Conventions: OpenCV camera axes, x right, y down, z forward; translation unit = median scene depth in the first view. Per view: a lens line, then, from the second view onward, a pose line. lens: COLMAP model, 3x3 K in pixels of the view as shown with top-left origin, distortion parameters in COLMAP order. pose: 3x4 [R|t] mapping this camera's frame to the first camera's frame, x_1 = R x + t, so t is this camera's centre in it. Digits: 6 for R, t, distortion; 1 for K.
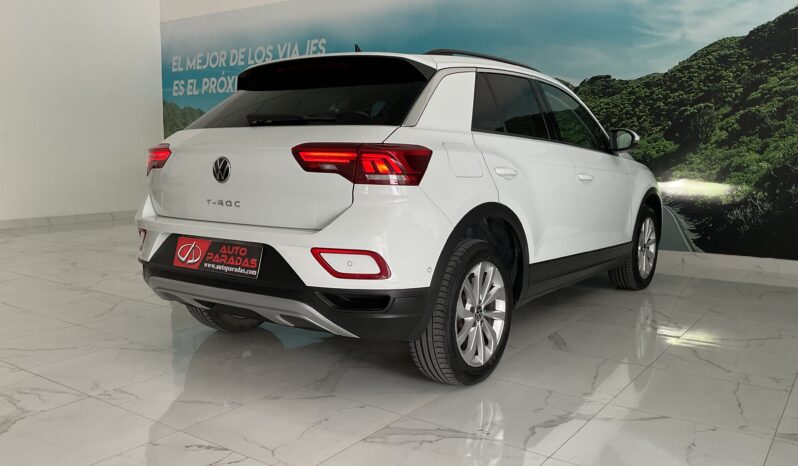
lens RADIAL K [[667.4, 0, 395.7], [0, 667.4, 231.7], [0, 0, 1]] dist [0.086755, -0.146777]
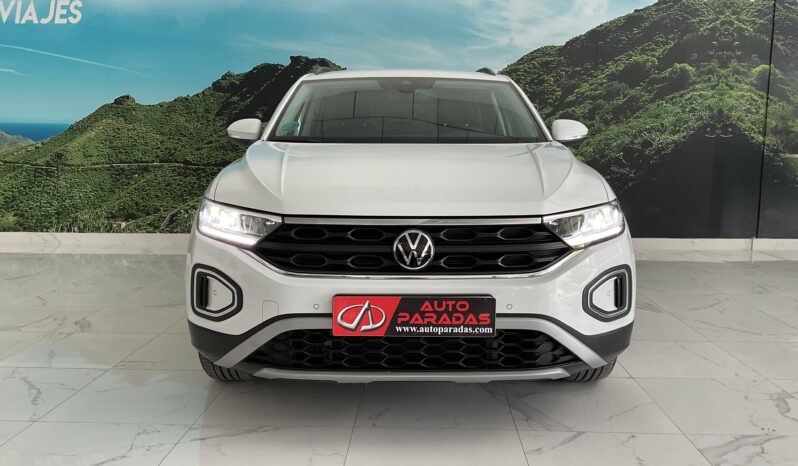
lens RADIAL K [[667.4, 0, 422.1], [0, 667.4, 227.2], [0, 0, 1]] dist [0.086755, -0.146777]
pose [[0.833682, -0.077661, 0.546757, -0.326094], [0.063500, 0.996976, 0.044786, -0.048020], [-0.548582, -0.002618, 0.836093, 0.171658]]
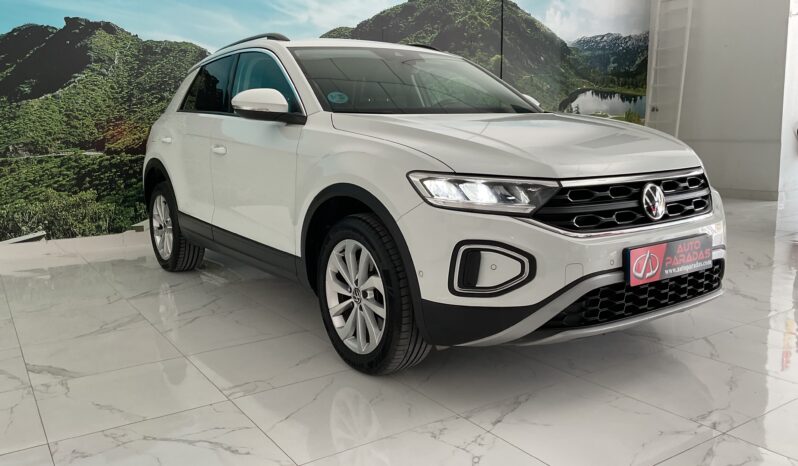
lens RADIAL K [[667.4, 0, 400.5], [0, 667.4, 233.1], [0, 0, 1]] dist [0.086755, -0.146777]
pose [[0.352045, -0.152614, 0.923457, -0.606274], [0.130946, 0.984945, 0.112855, -0.053124], [-0.926778, 0.081193, 0.366729, 0.508084]]
